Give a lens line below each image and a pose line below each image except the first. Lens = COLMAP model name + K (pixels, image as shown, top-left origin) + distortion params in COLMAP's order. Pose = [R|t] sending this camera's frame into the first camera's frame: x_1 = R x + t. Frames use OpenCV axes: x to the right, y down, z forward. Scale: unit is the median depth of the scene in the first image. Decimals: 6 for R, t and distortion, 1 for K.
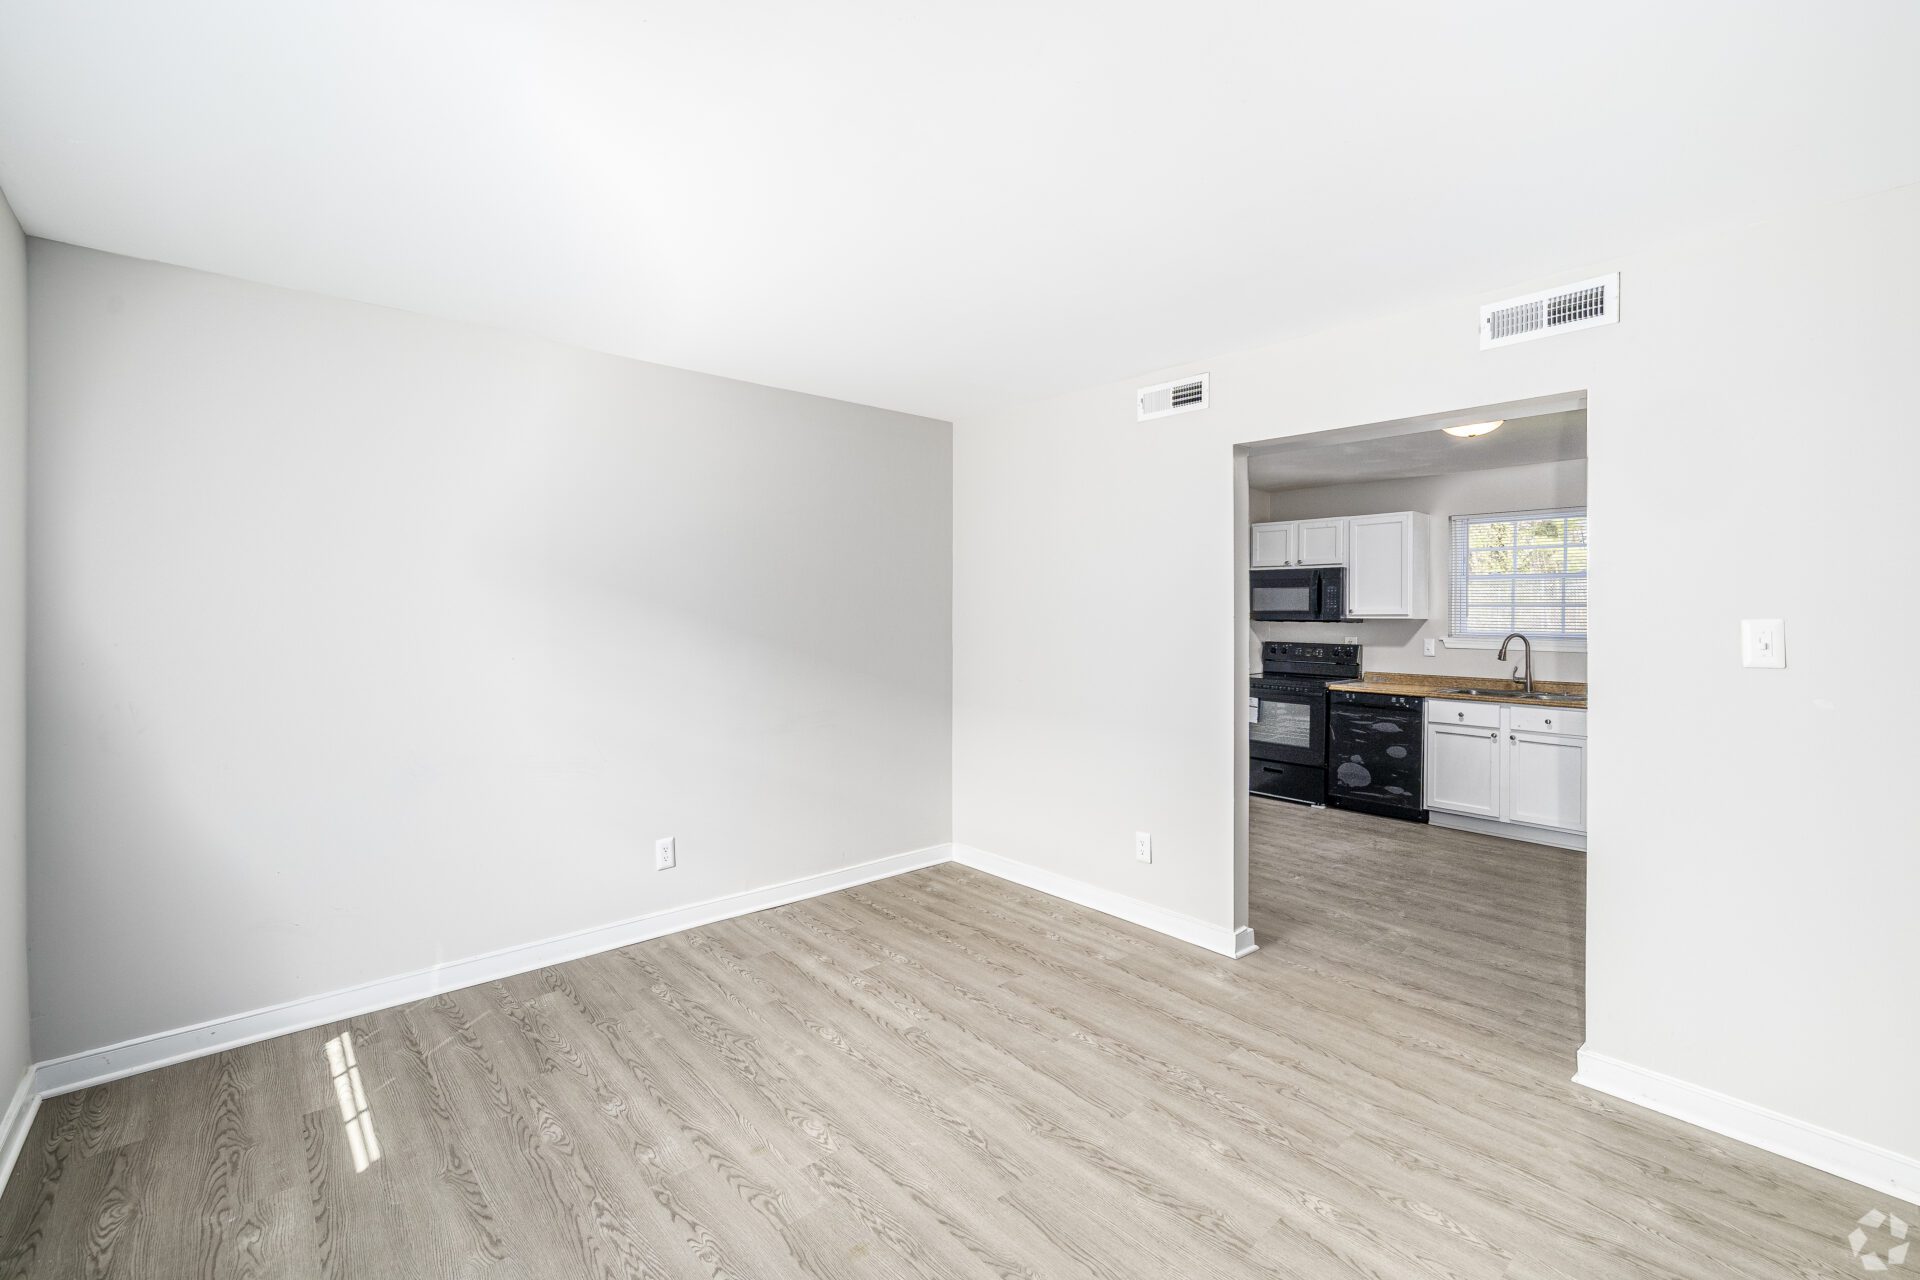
lens RADIAL K [[827.1, 0, 962.9], [0, 827.1, 623.4], [0, 0, 1]] dist [0.039092, 0.000054]
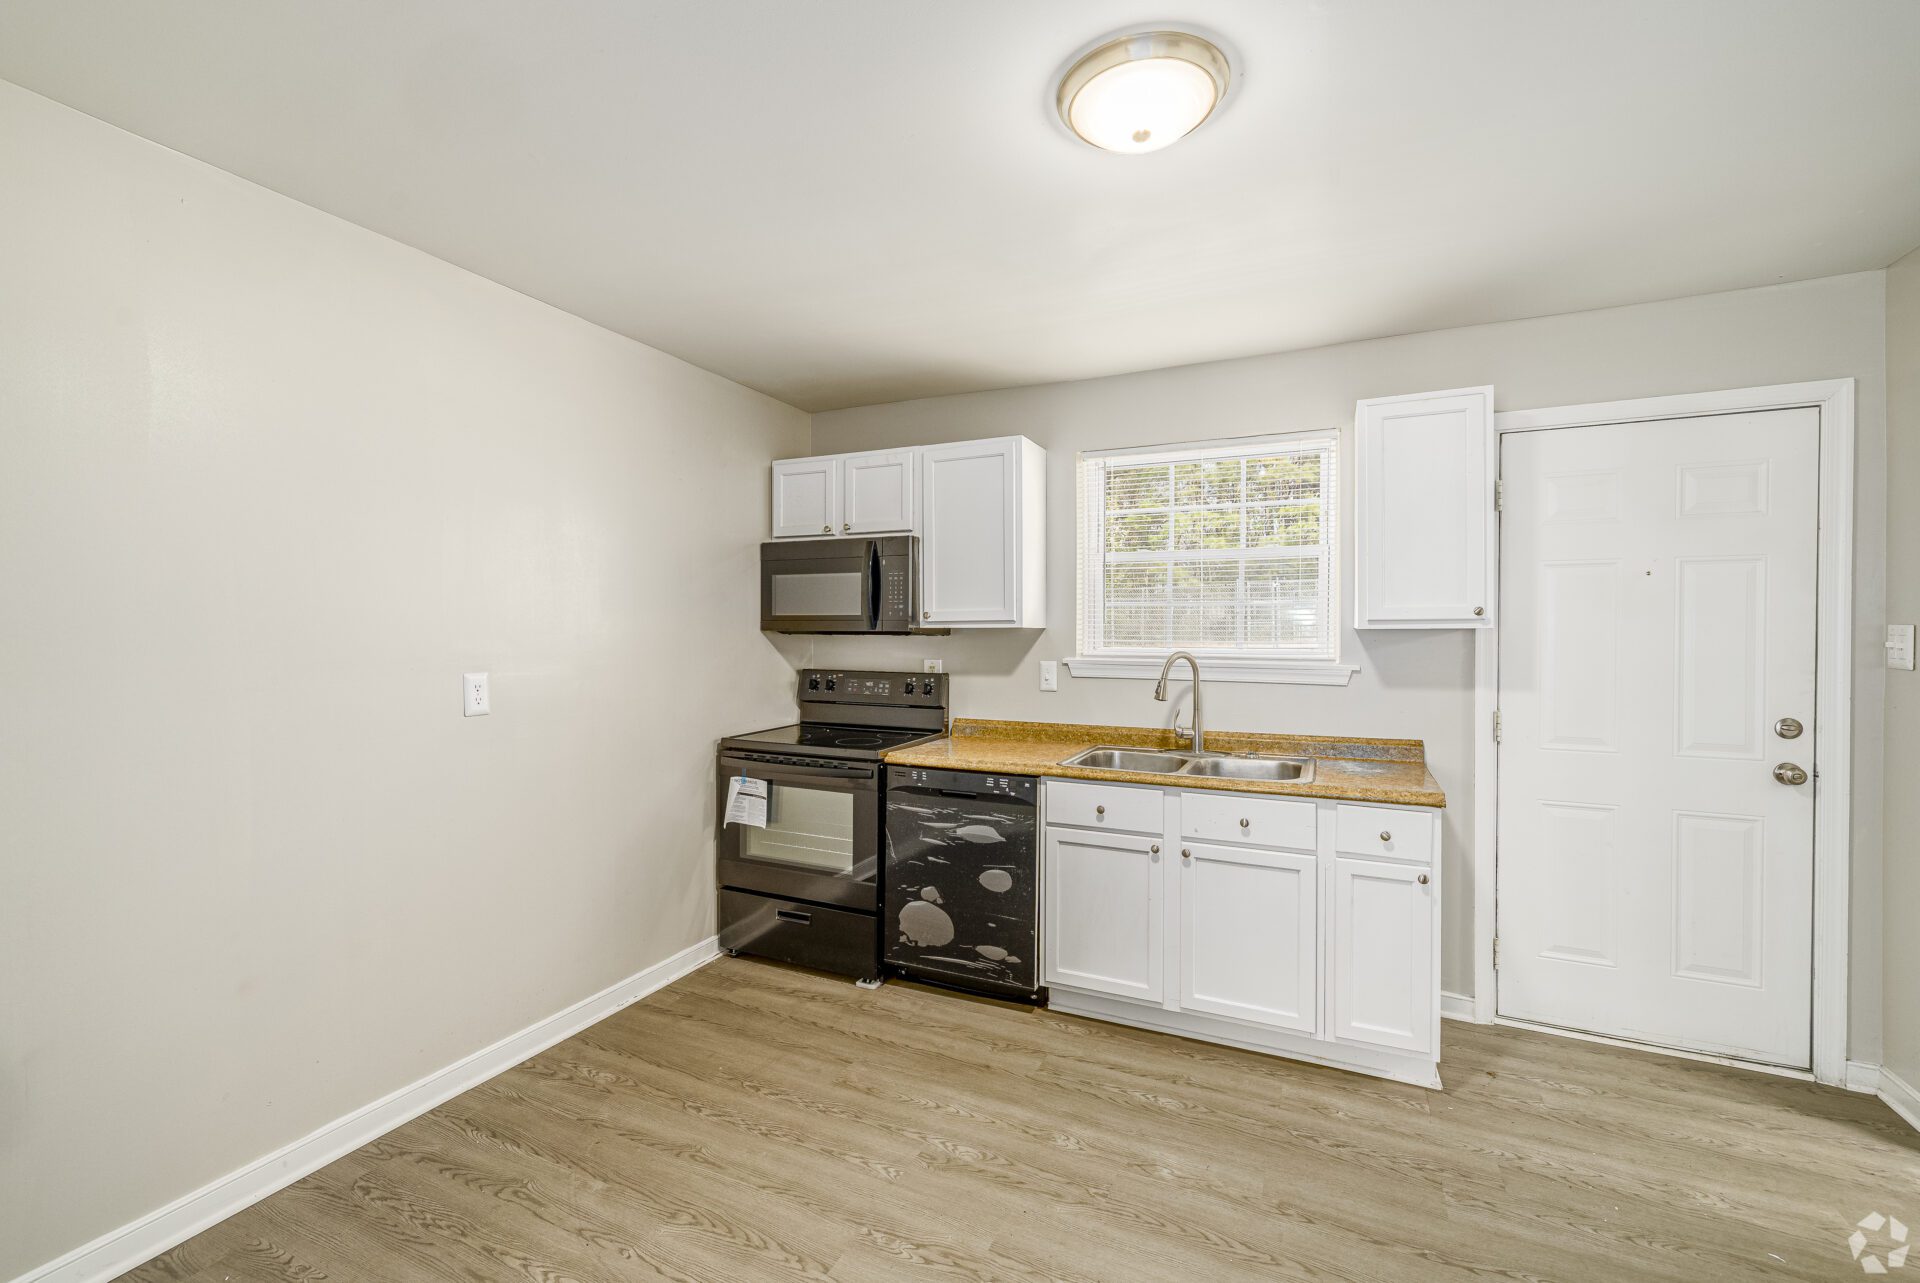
lens RADIAL K [[821.2, 0, 960.0], [0, 821.2, 641.5], [0, 0, 1]] dist [0.000205, 0.000072]
pose [[0.921633, -0.011146, 0.387903, 0.284716], [0.010478, 0.999938, 0.003836, 0.001513], [-0.387921, 0.000529, 0.921692, 0.506974]]
